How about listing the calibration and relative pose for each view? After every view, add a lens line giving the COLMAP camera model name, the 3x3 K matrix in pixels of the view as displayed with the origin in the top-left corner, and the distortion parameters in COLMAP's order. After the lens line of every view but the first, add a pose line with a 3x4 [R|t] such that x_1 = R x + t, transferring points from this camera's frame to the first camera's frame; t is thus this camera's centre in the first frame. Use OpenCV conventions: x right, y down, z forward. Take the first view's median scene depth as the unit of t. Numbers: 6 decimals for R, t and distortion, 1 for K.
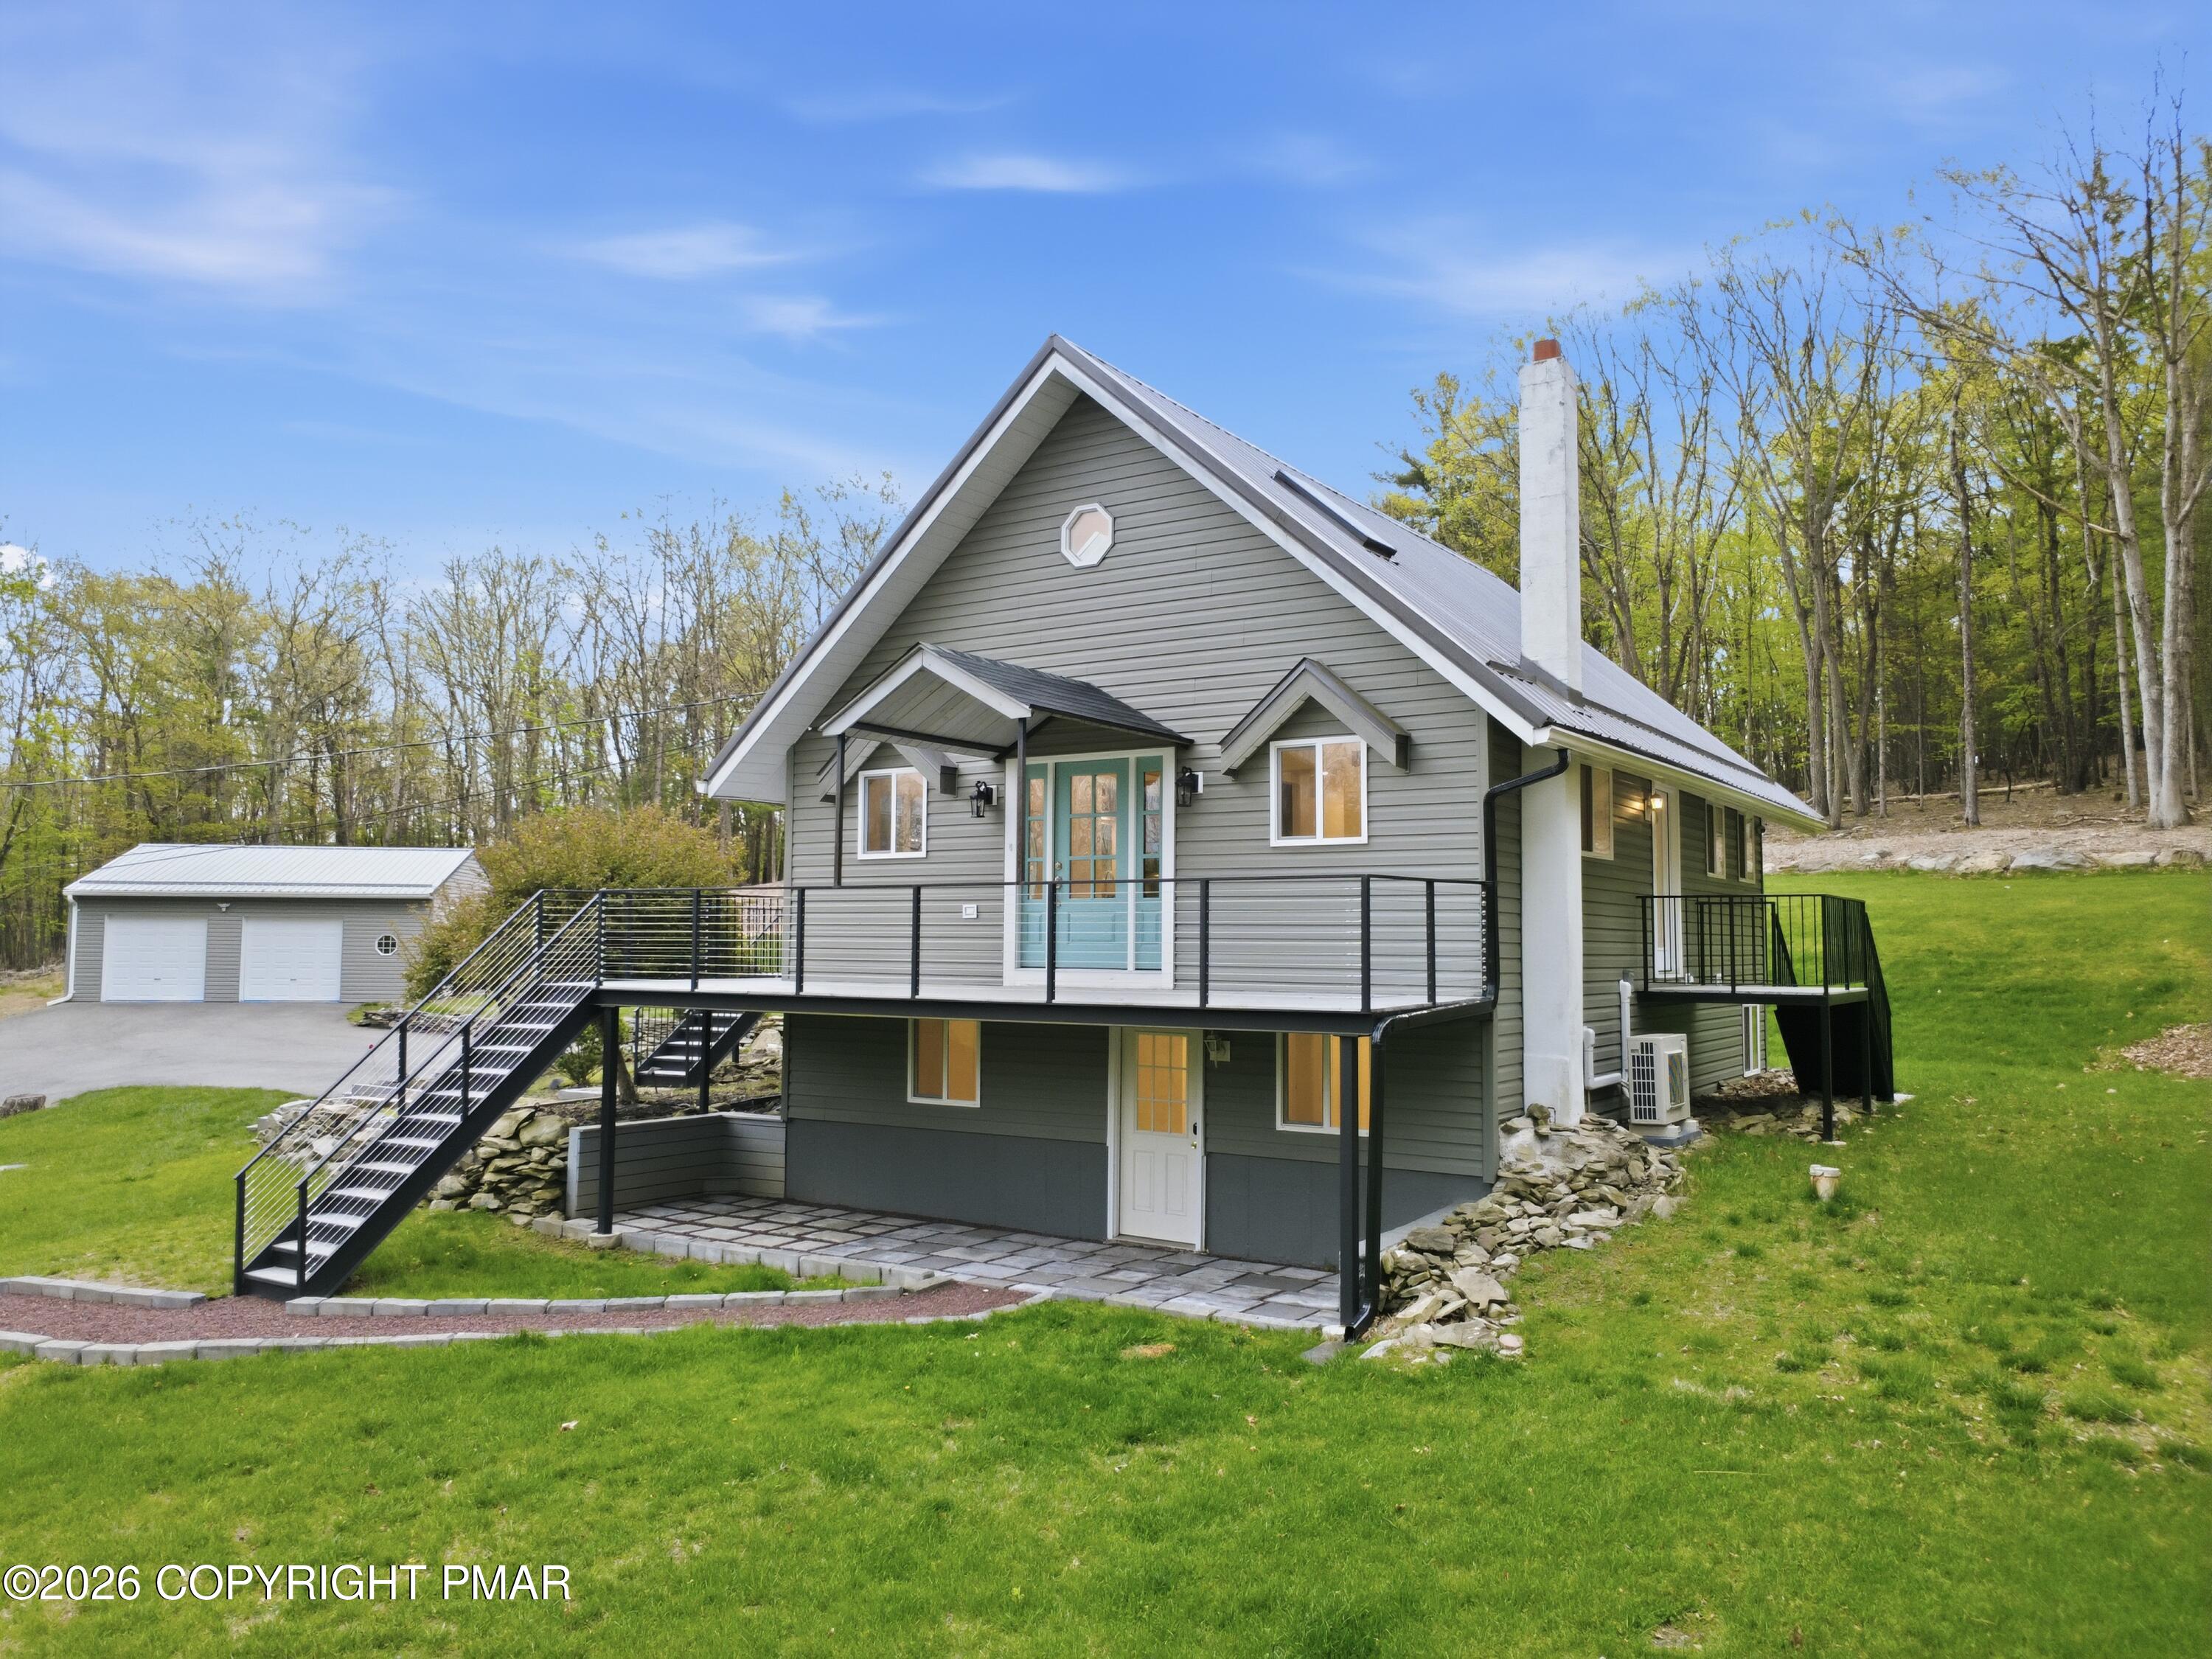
lens RADIAL K [[1609.6, 0, 1102.4], [0, 1609.6, 829.2], [0, 0, 1]] dist [-0.005358, 0.006314]
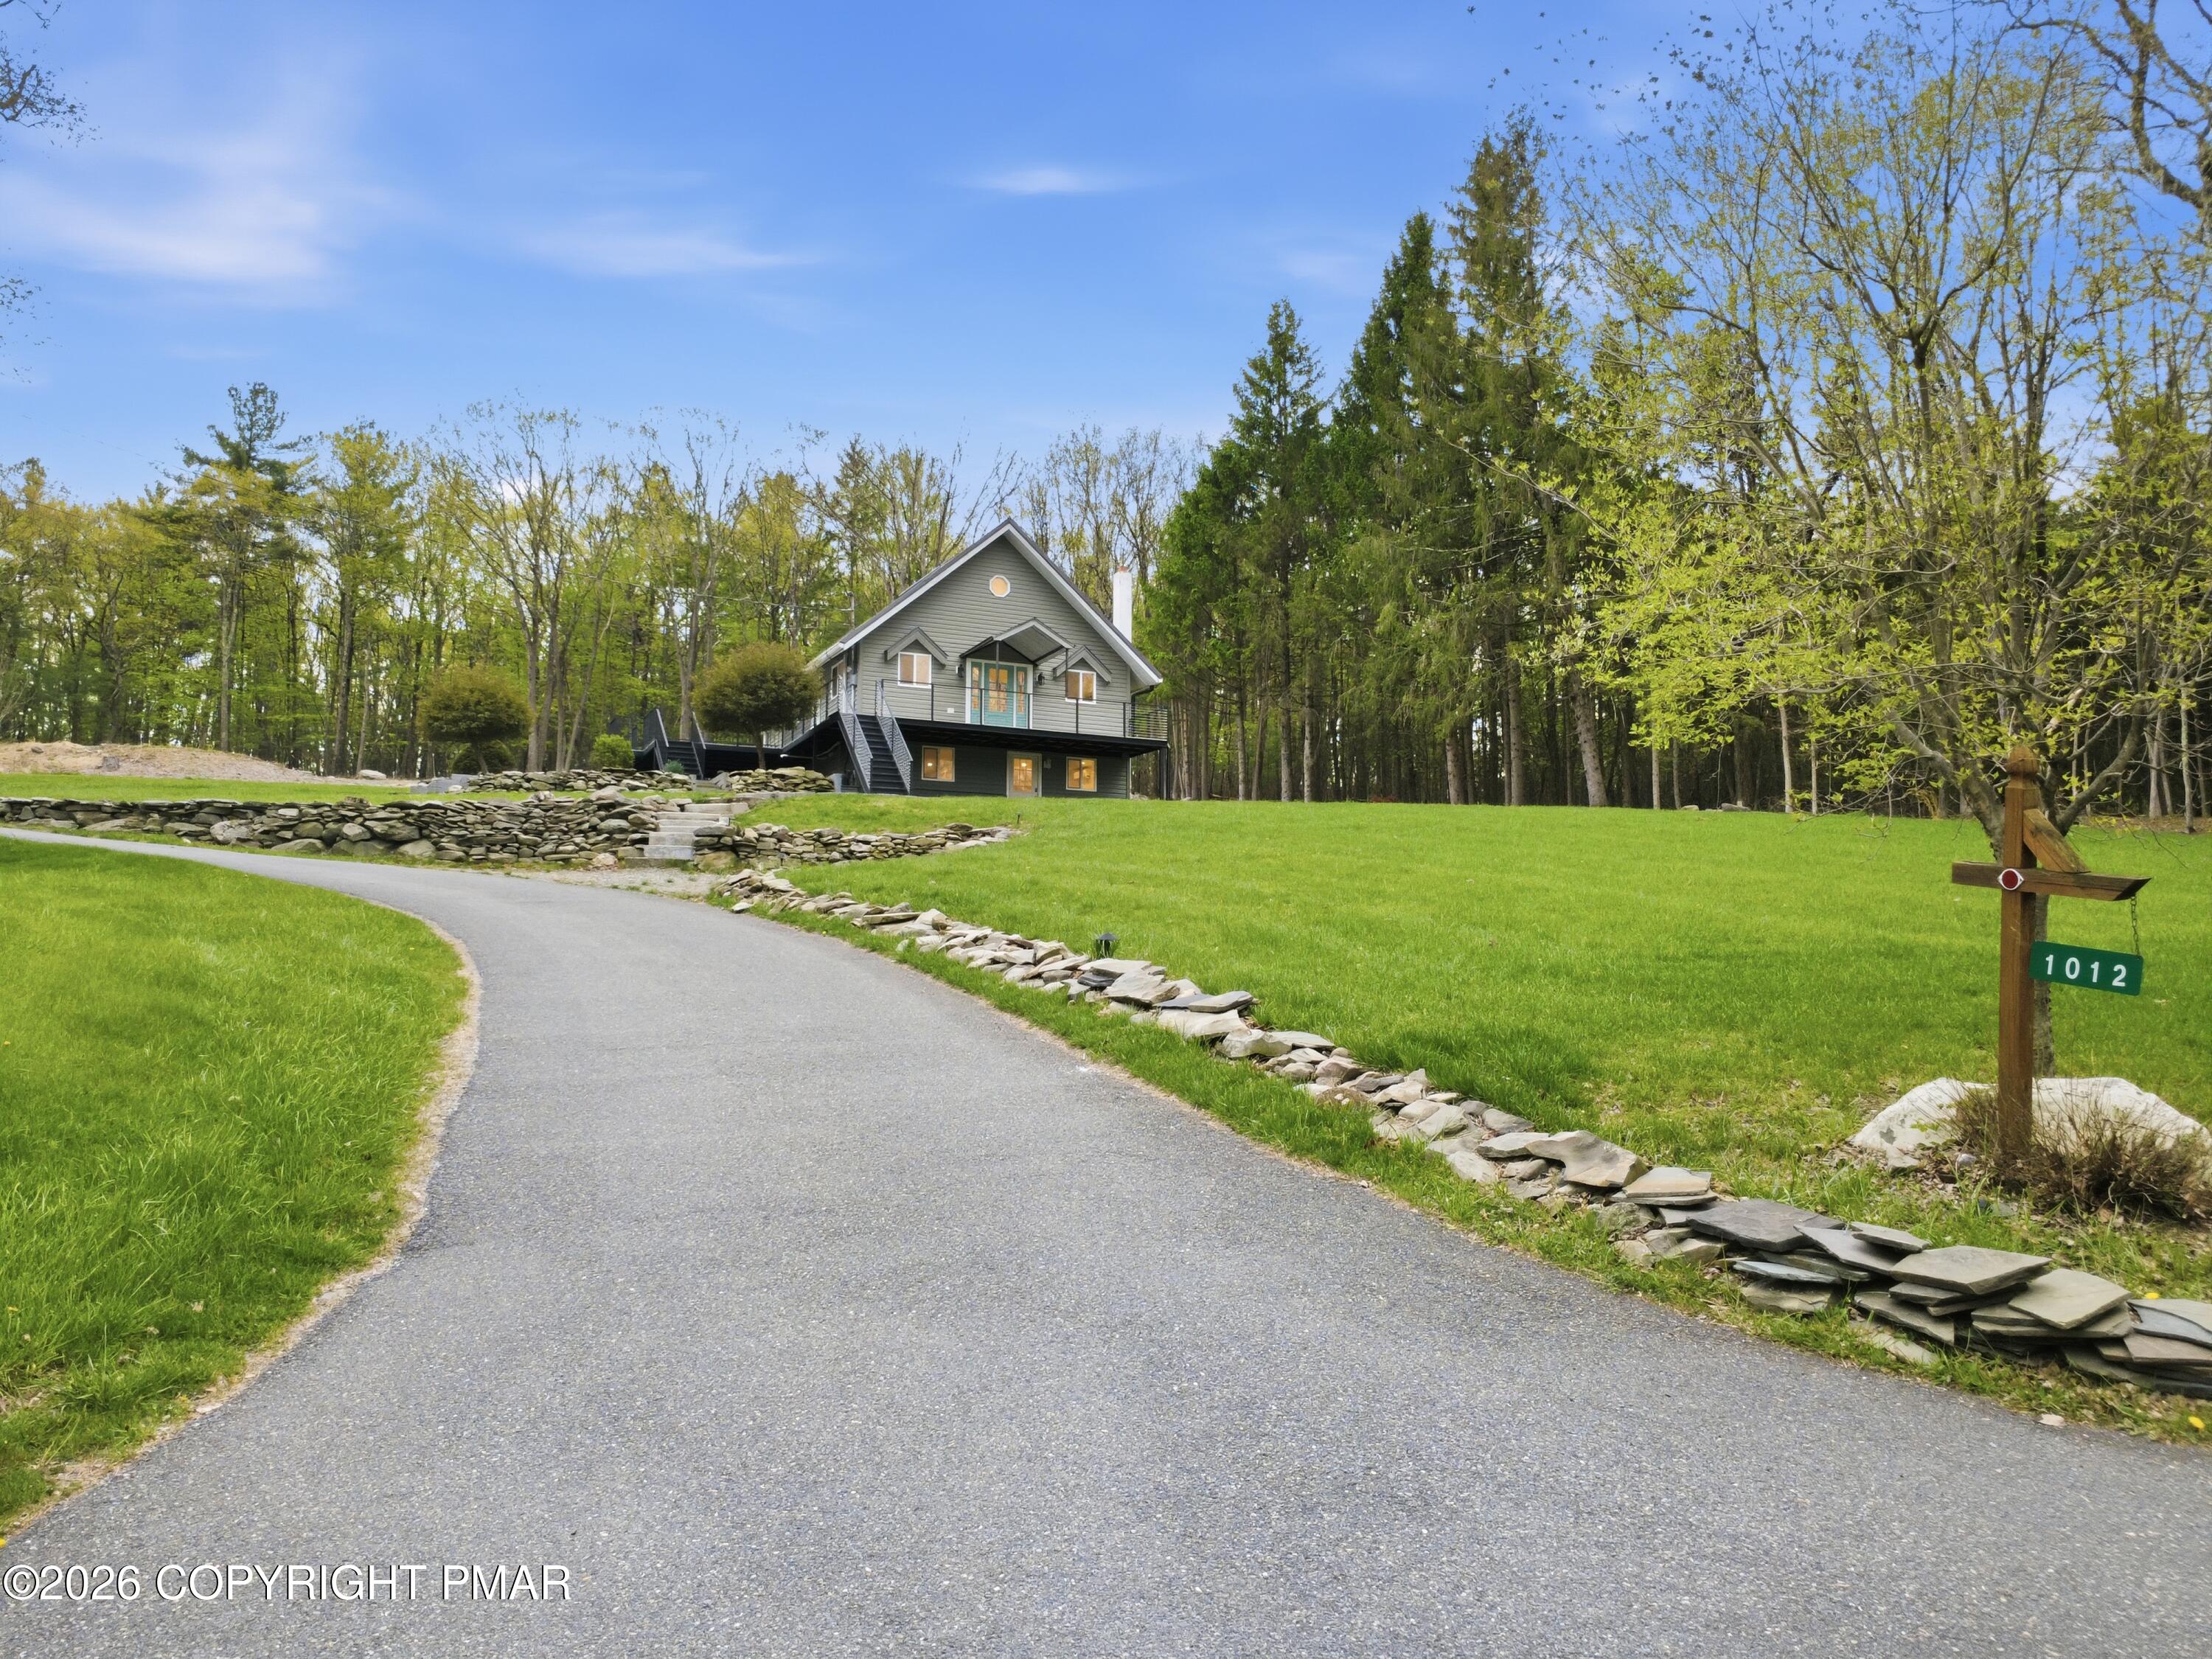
lens RADIAL K [[1609.6, 0, 1109.8], [0, 1609.6, 832.6], [0, 0, 1]] dist [-0.005358, 0.006314]
pose [[0.516801, 0.095602, 0.850751, -2.398279], [-0.062991, 0.995298, -0.073581, 0.470346], [-0.853785, -0.015563, 0.520393, -0.690555]]
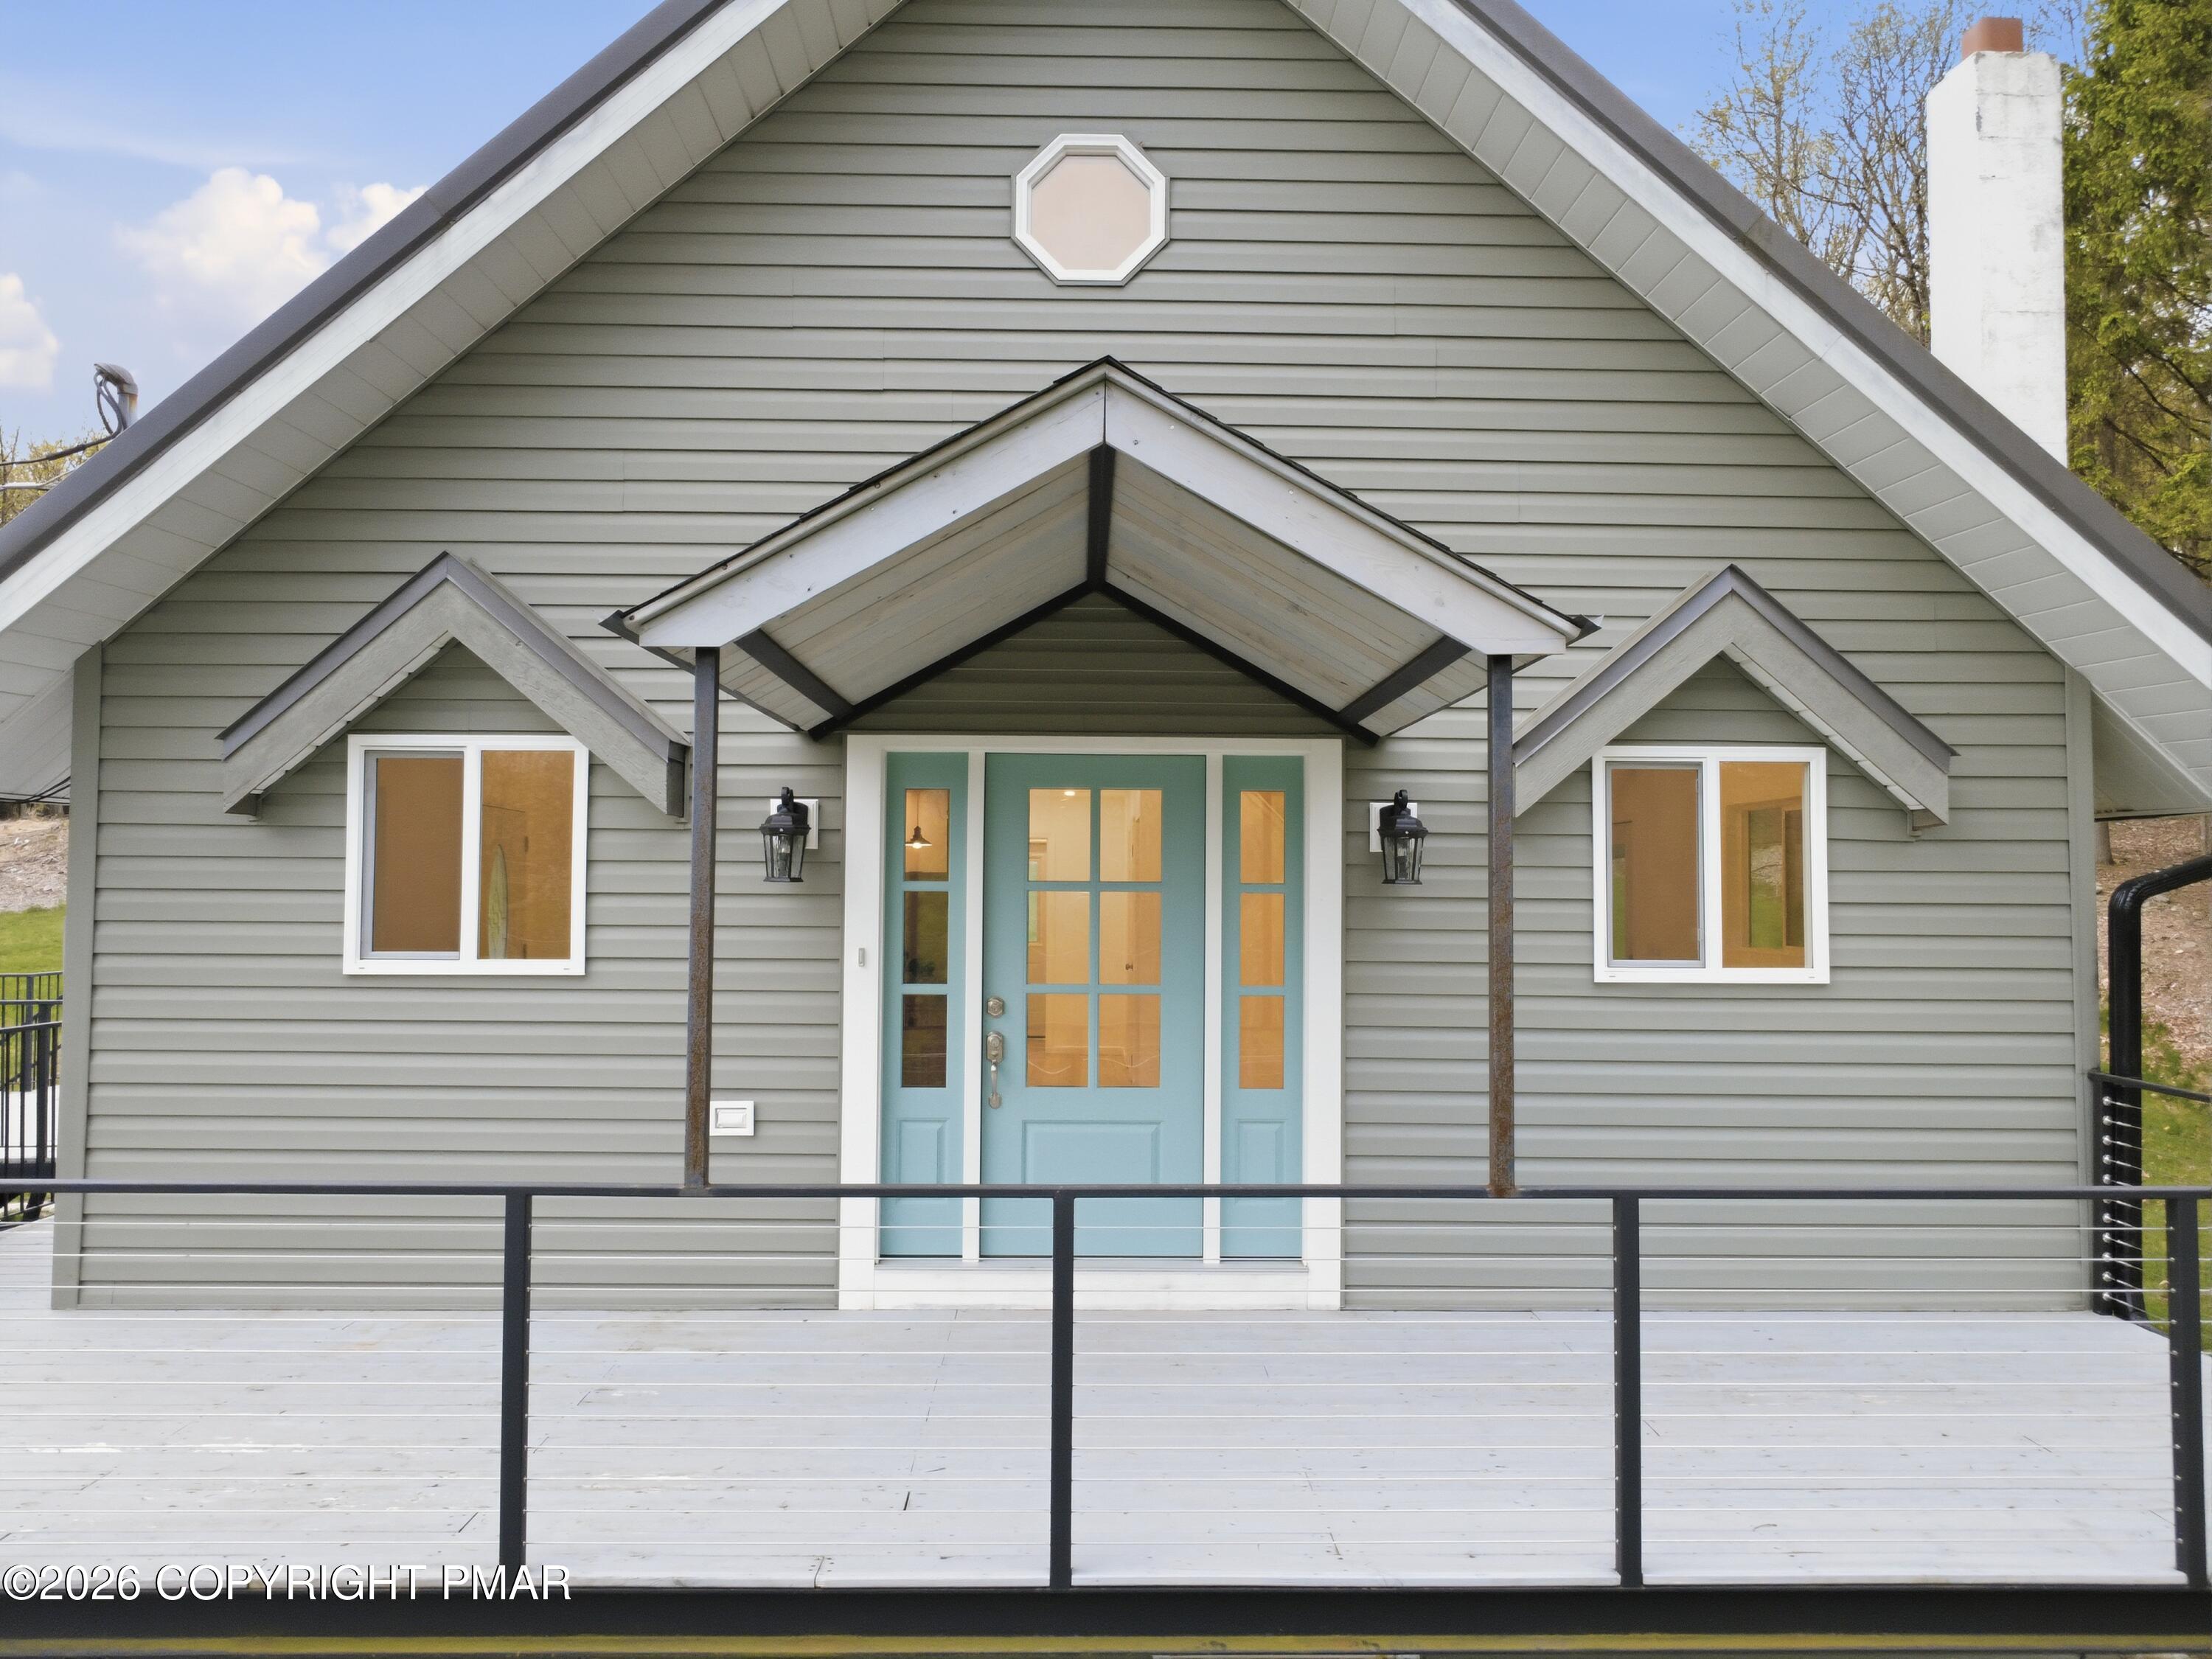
lens RADIAL K [[1609.6, 0, 1106.7], [0, 1609.6, 825.8], [0, 0, 1]] dist [-0.005358, 0.006314]
pose [[0.821235, 0.024338, 0.570070, -0.248253], [-0.043030, 0.998887, 0.019342, -0.033533], [-0.568965, -0.040415, 0.821368, 0.679457]]
